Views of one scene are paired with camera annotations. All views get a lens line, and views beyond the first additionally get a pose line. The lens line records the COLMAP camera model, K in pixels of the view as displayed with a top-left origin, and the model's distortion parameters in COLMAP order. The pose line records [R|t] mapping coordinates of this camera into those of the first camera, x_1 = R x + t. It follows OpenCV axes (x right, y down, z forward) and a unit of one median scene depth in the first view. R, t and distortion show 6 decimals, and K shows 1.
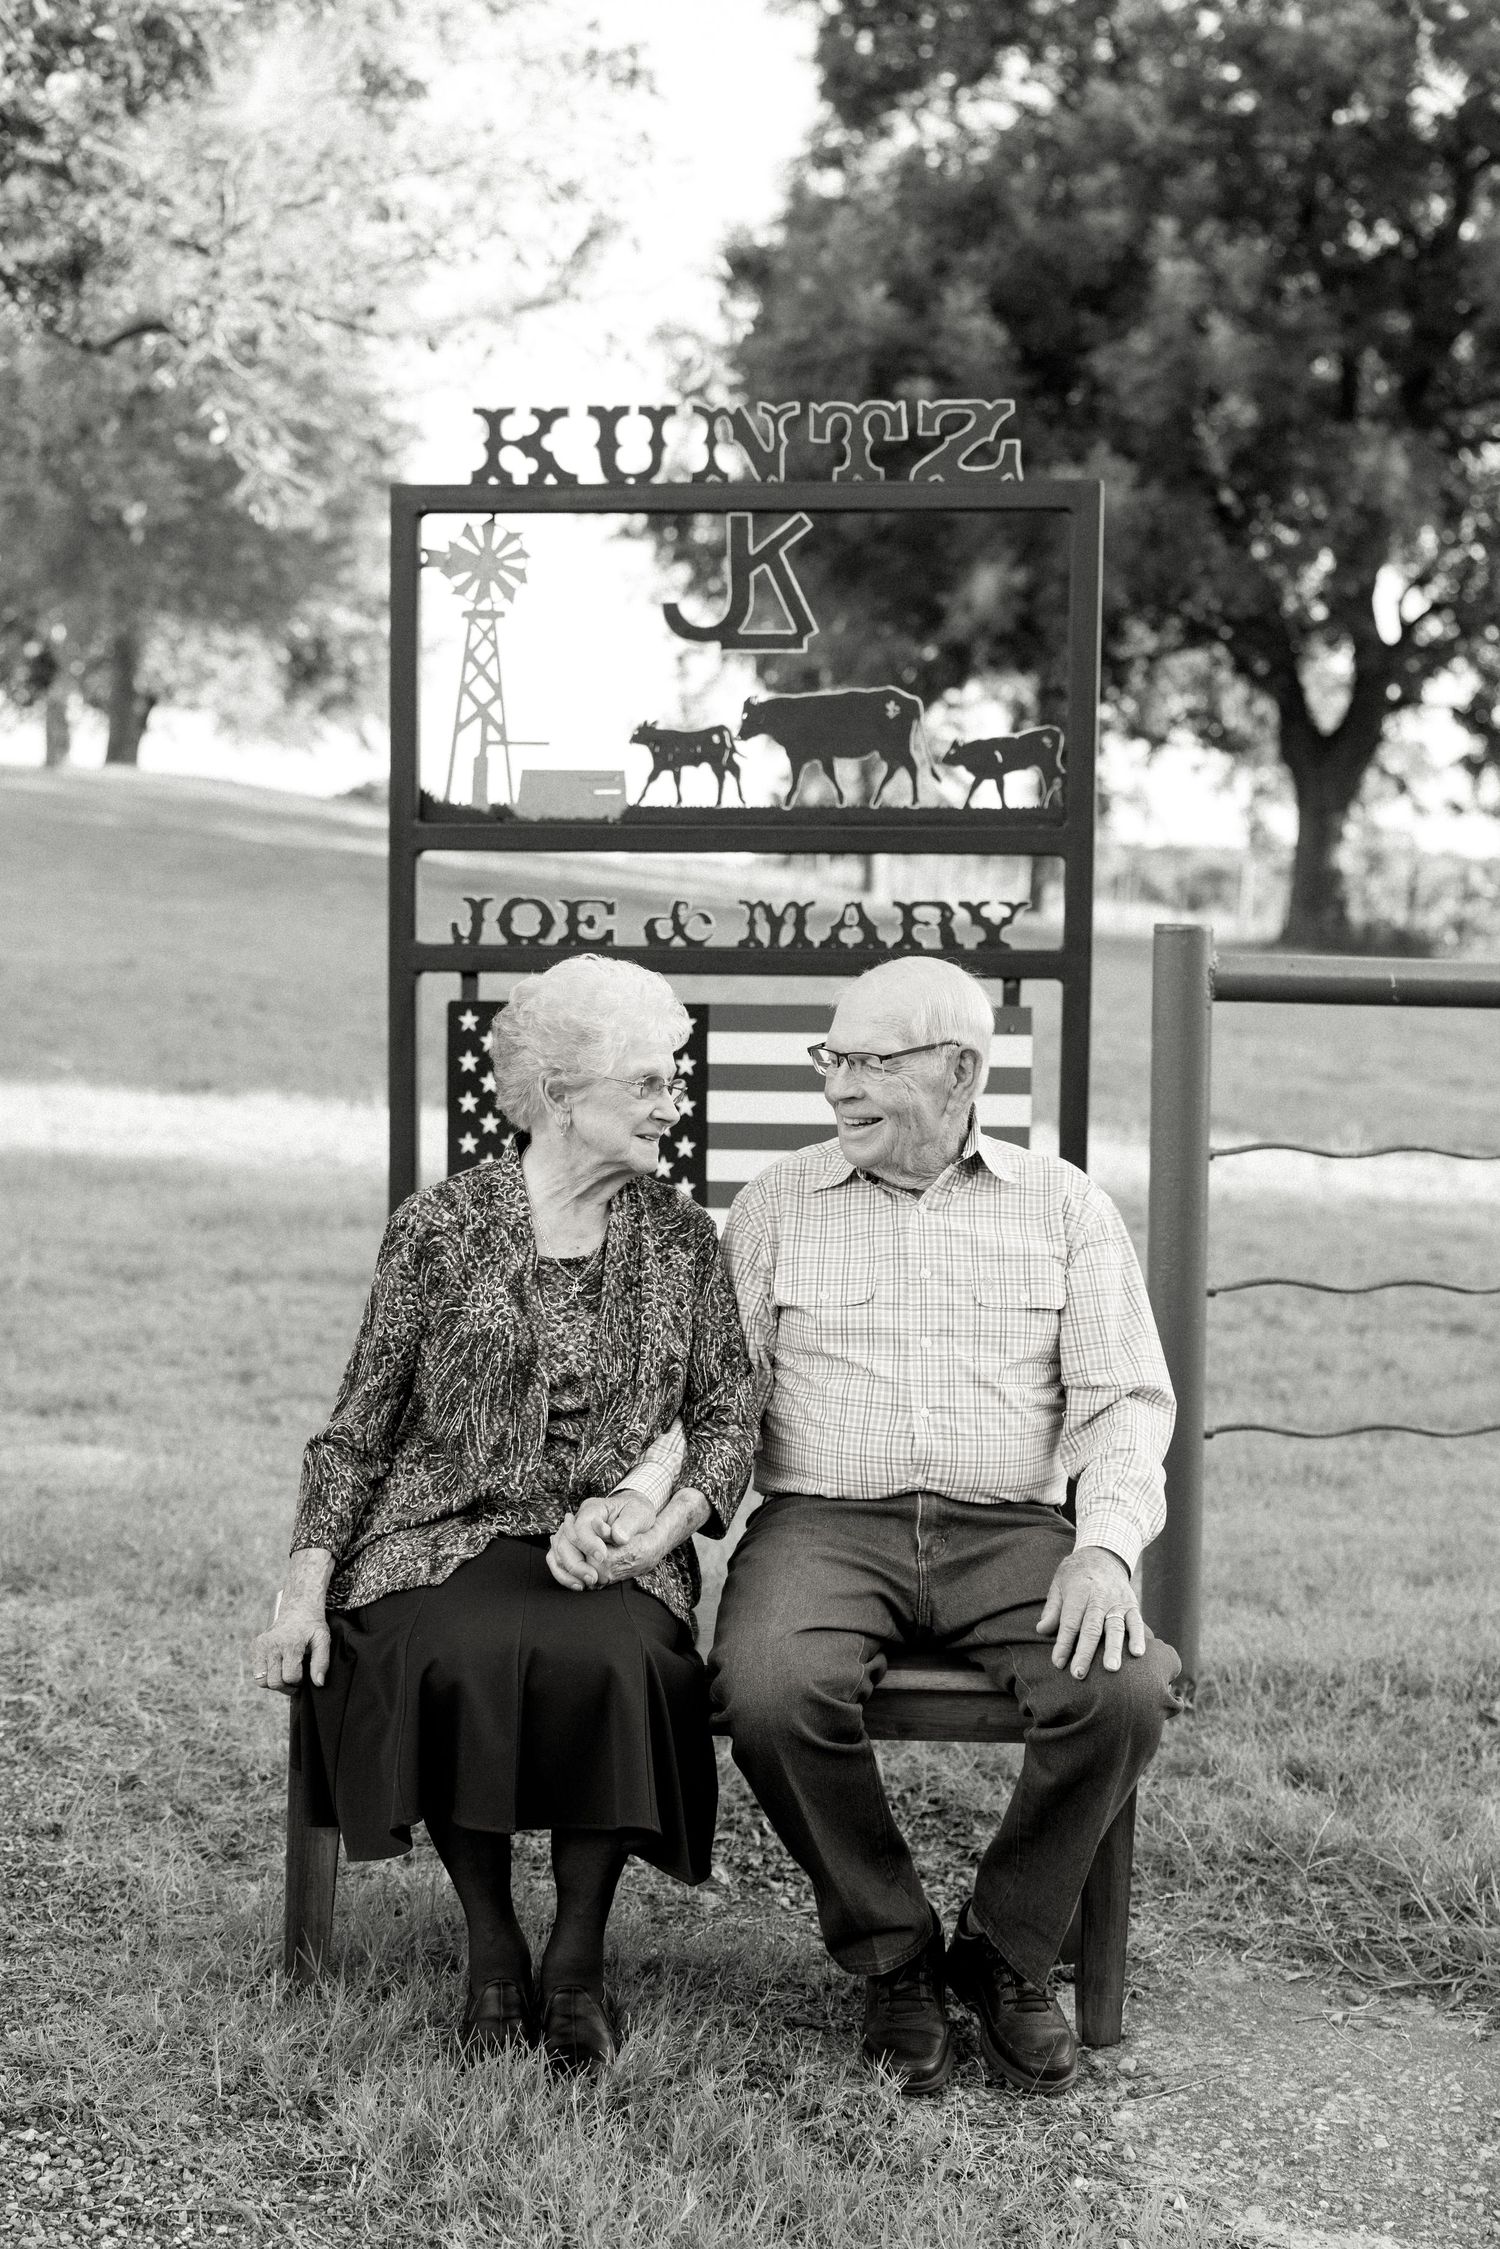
lens RADIAL K [[3561.3, 0, 733.5], [0, 3561.3, 1110.5], [0, 0, 1]] dist [0.014382, 0.000000]
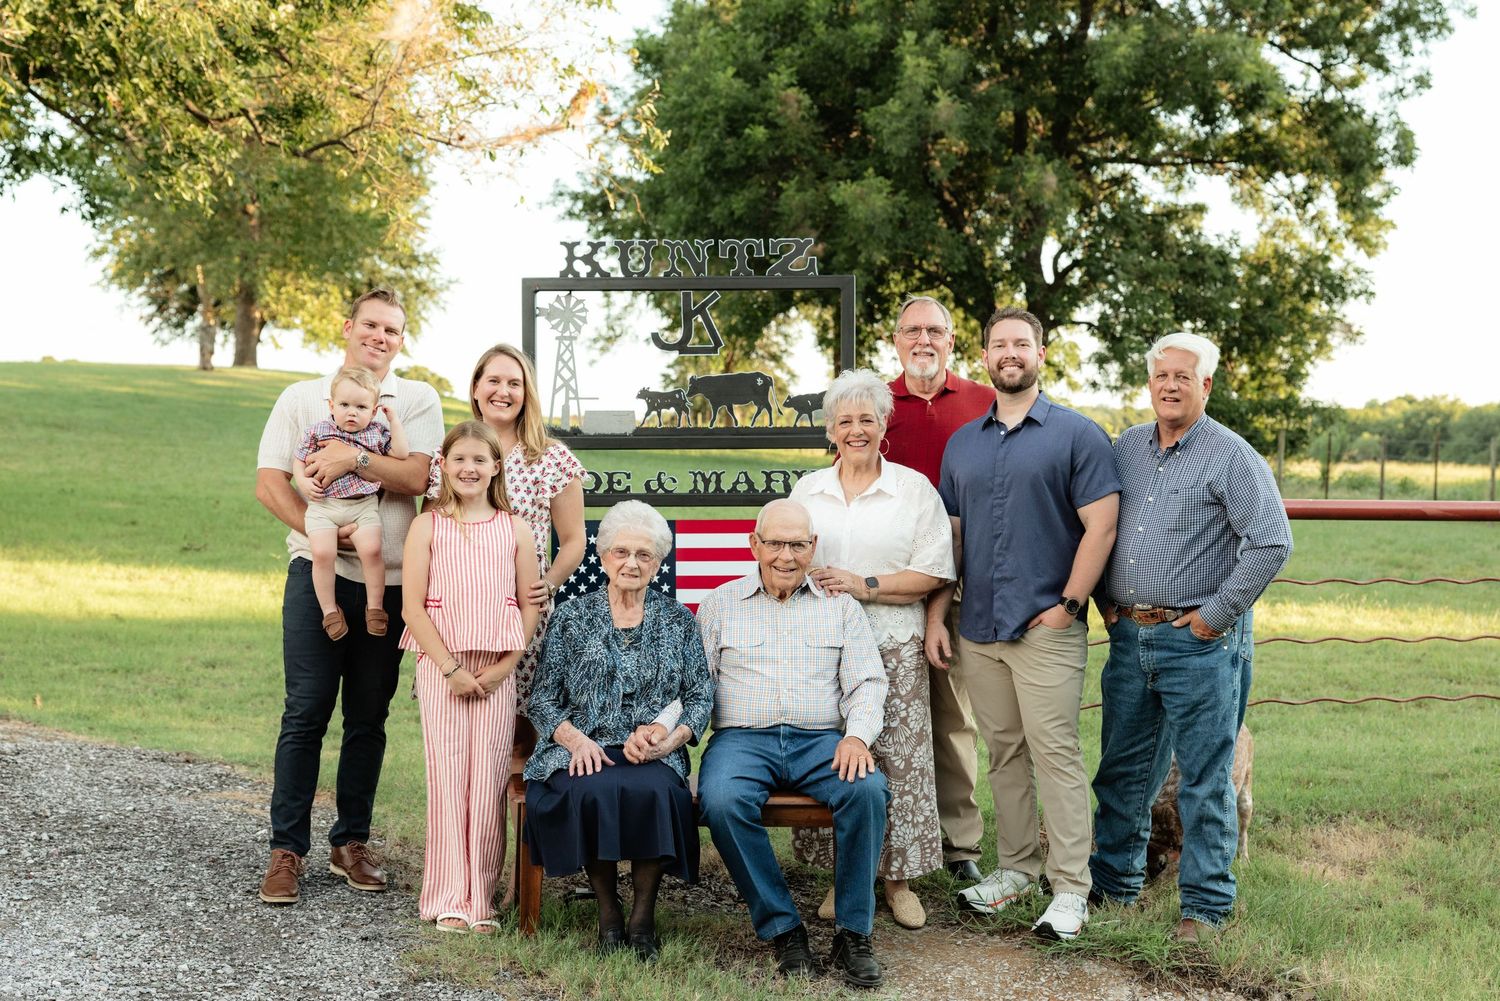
lens RADIAL K [[2387.4, 0, 755.0], [0, 2387.4, 501.8], [0, 0, 1]] dist [0.004961, 0.000000]
pose [[0.998640, -0.014586, 0.050048, -0.030468], [0.016275, 0.999306, -0.033511, 0.007576], [-0.049525, 0.034280, 0.998184, -0.421231]]
